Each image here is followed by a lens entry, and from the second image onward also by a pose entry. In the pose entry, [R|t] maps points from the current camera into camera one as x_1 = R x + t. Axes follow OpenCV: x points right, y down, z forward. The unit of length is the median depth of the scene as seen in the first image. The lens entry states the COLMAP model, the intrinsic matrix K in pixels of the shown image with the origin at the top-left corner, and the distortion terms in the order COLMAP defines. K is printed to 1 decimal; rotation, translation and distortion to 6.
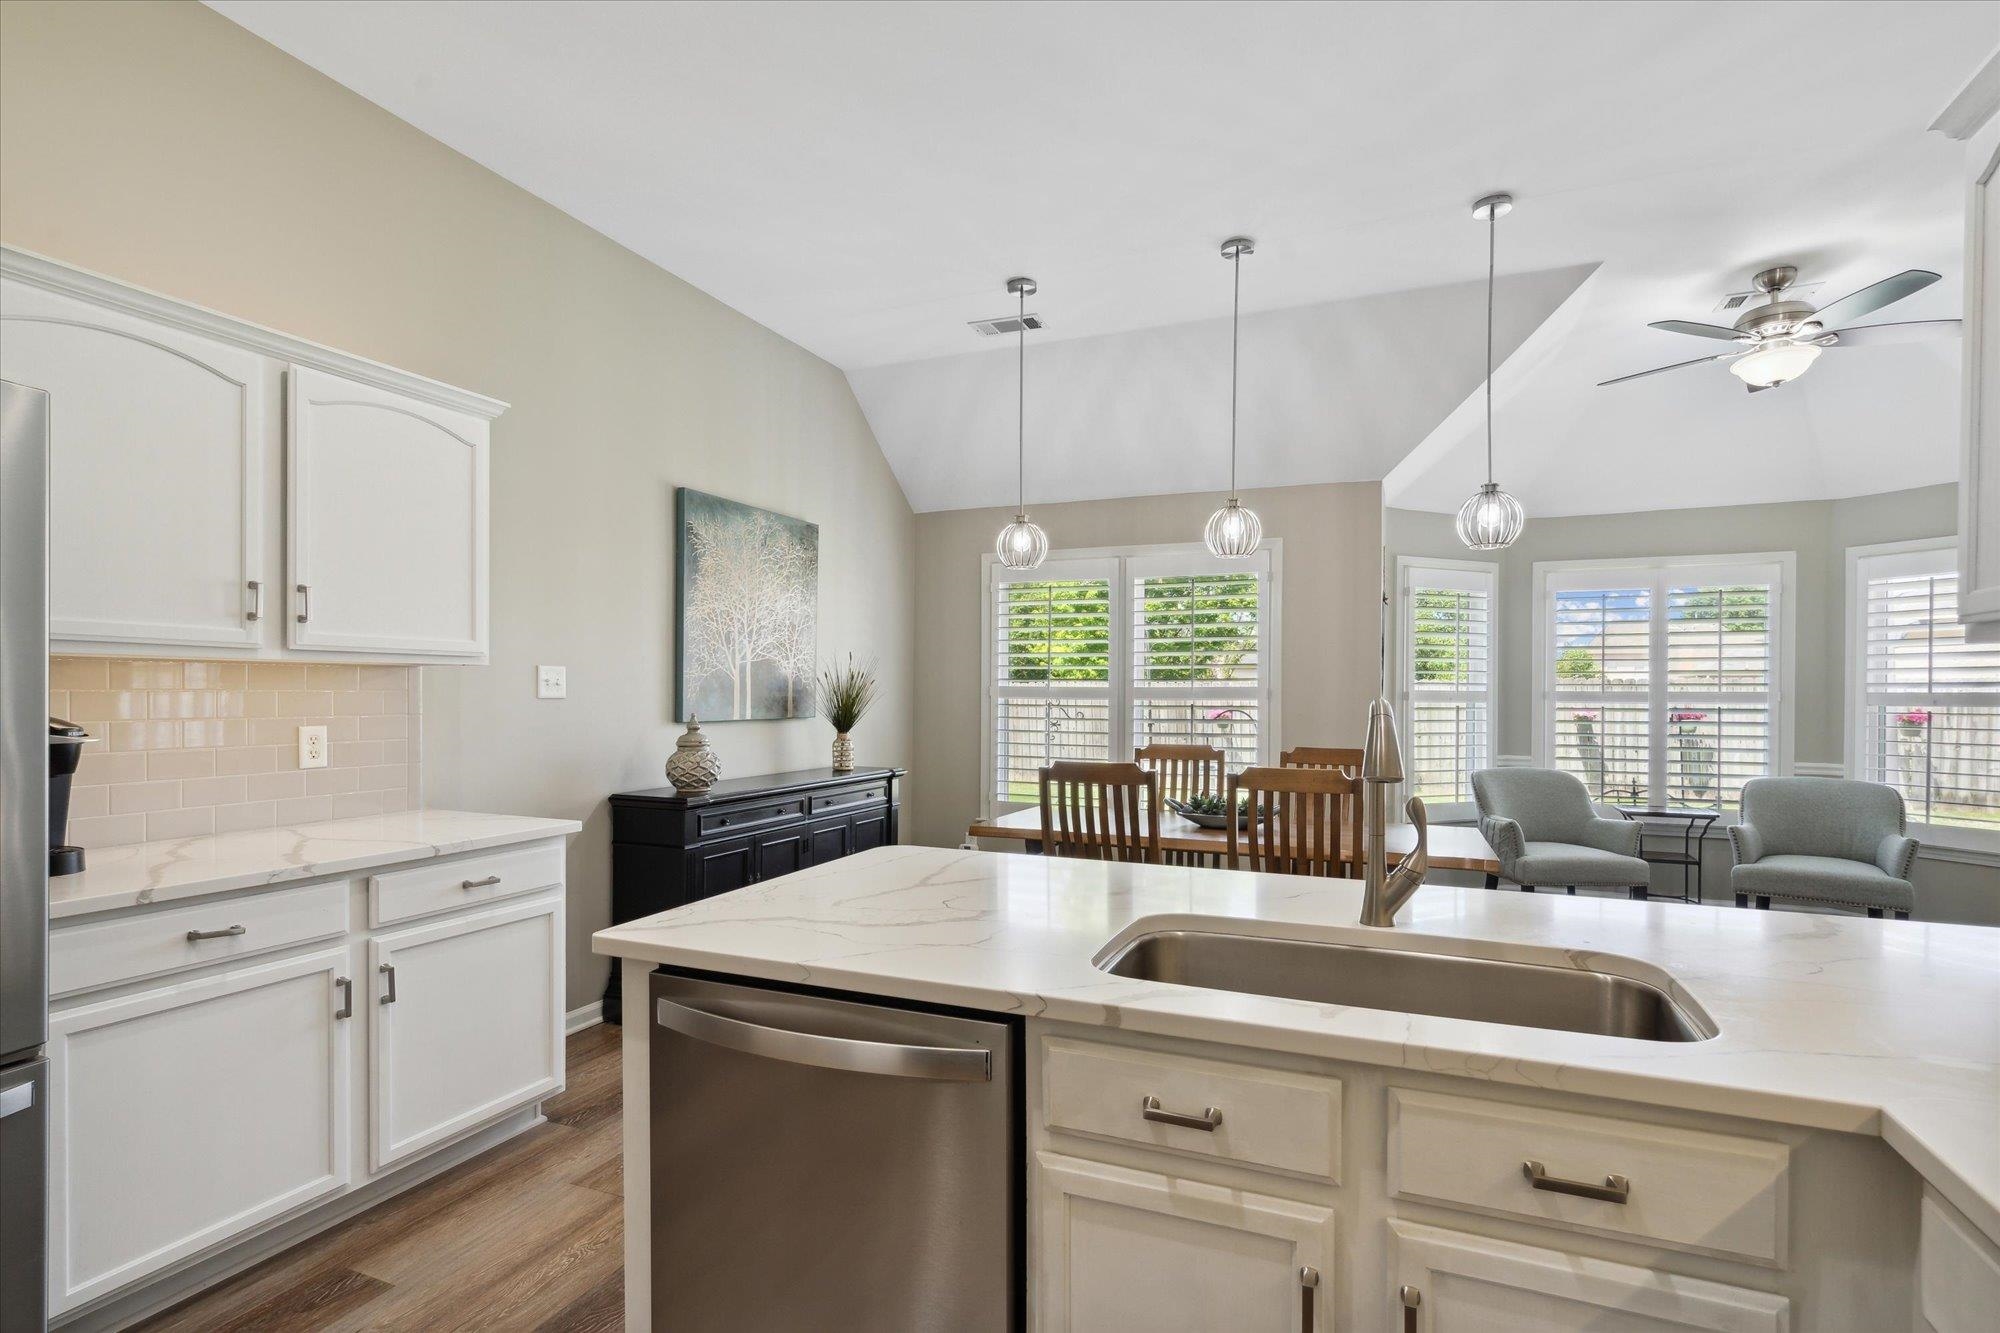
lens RADIAL K [[967.6, 0, 1039.3], [0, 967.6, 690.4], [0, 0, 1]] dist [0.002874, -0.000476]
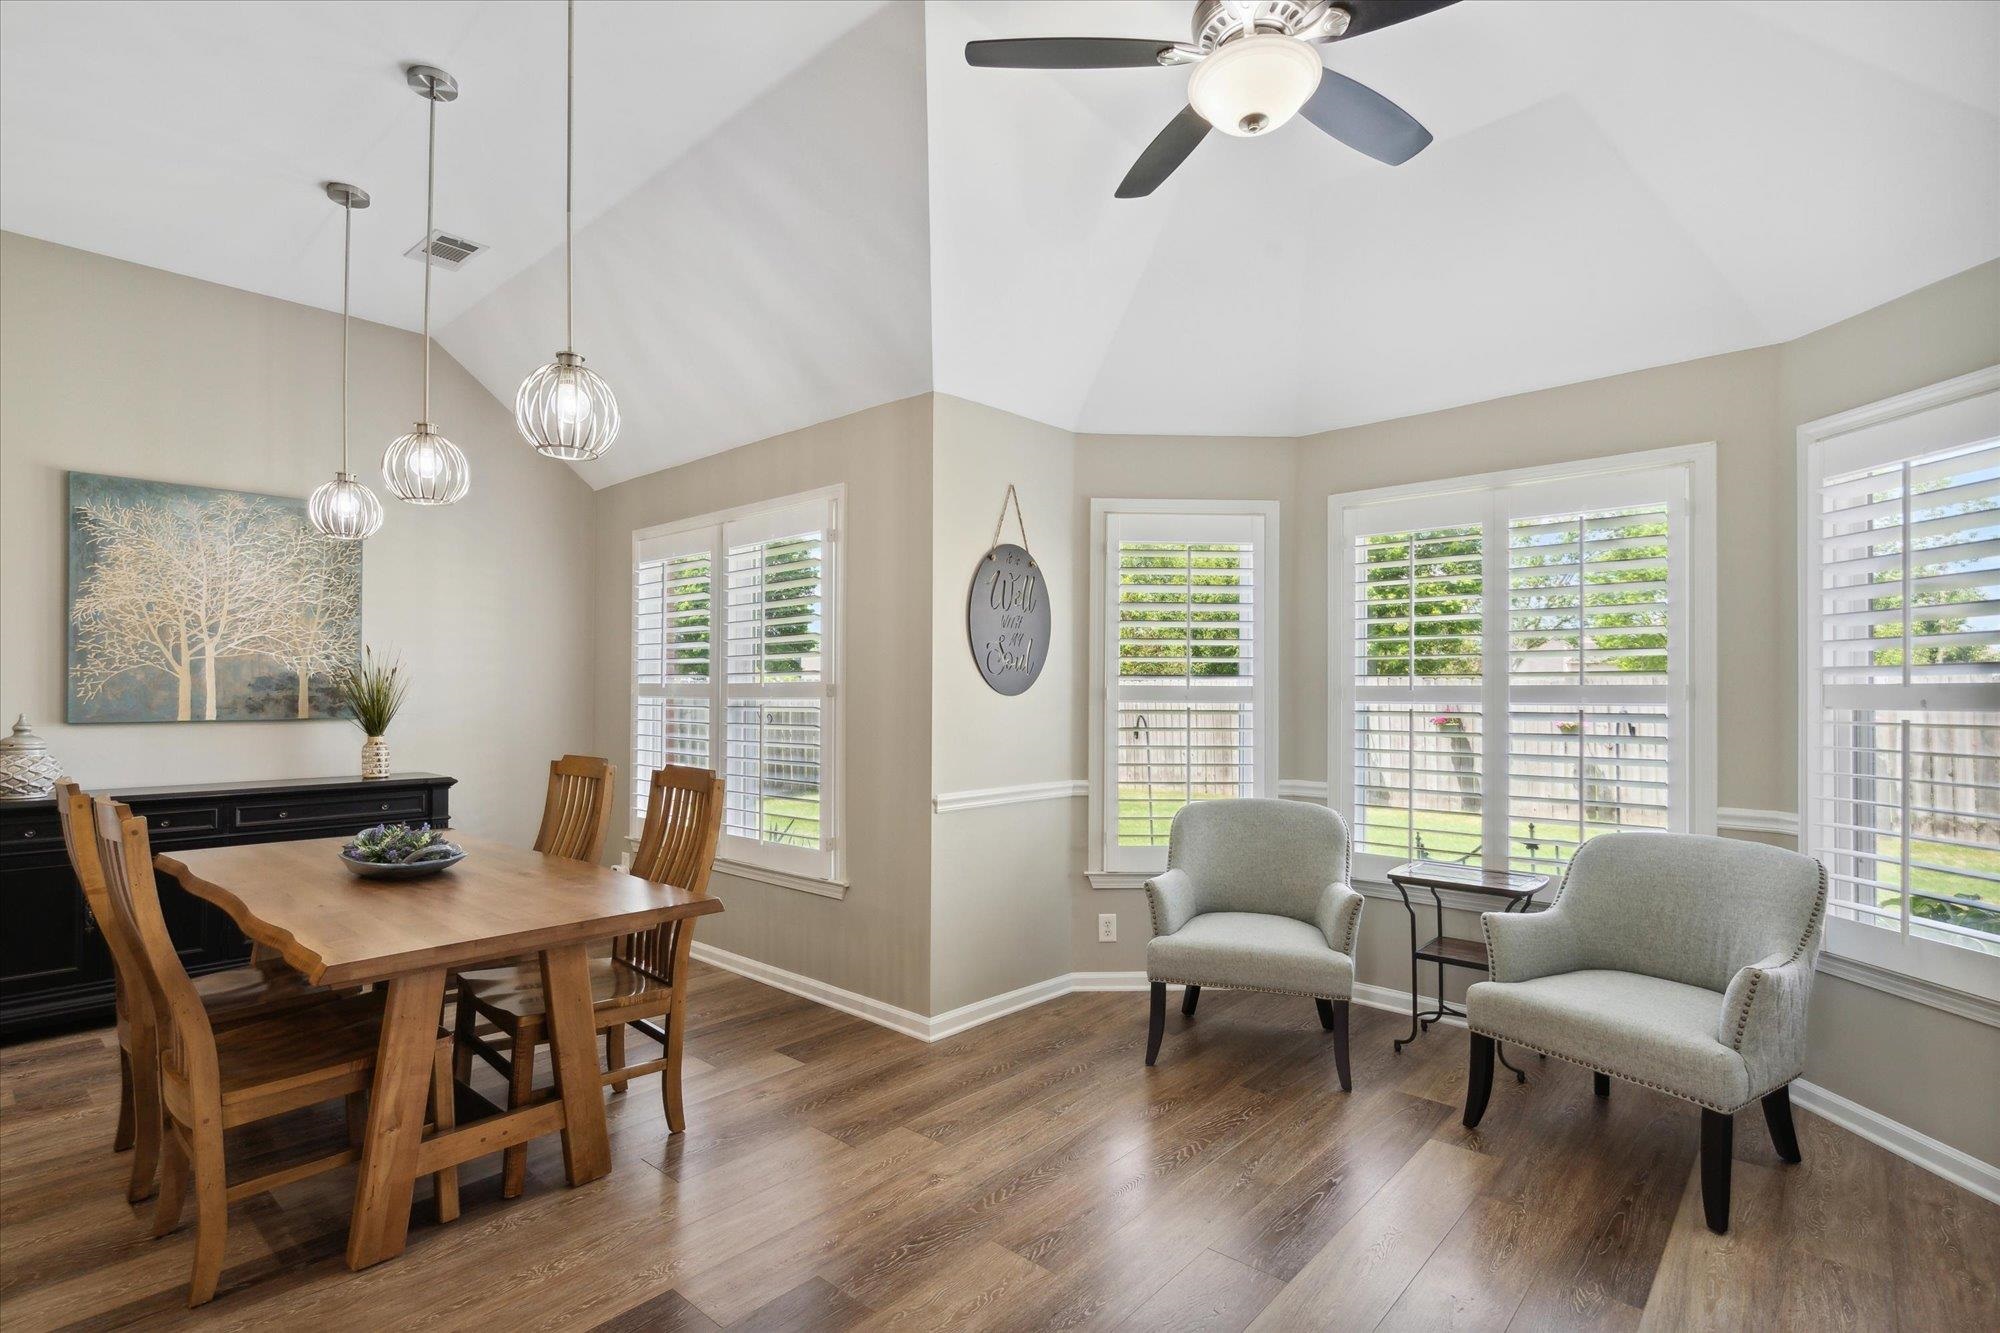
lens RADIAL K [[967.6, 0, 1006.8], [0, 967.6, 678.9], [0, 0, 1]] dist [0.002874, -0.000476]
pose [[0.940829, -0.007545, -0.338797, 0.690276], [0.003830, 0.999925, -0.011634, 0.003856], [0.338859, 0.009649, 0.940788, 0.374492]]
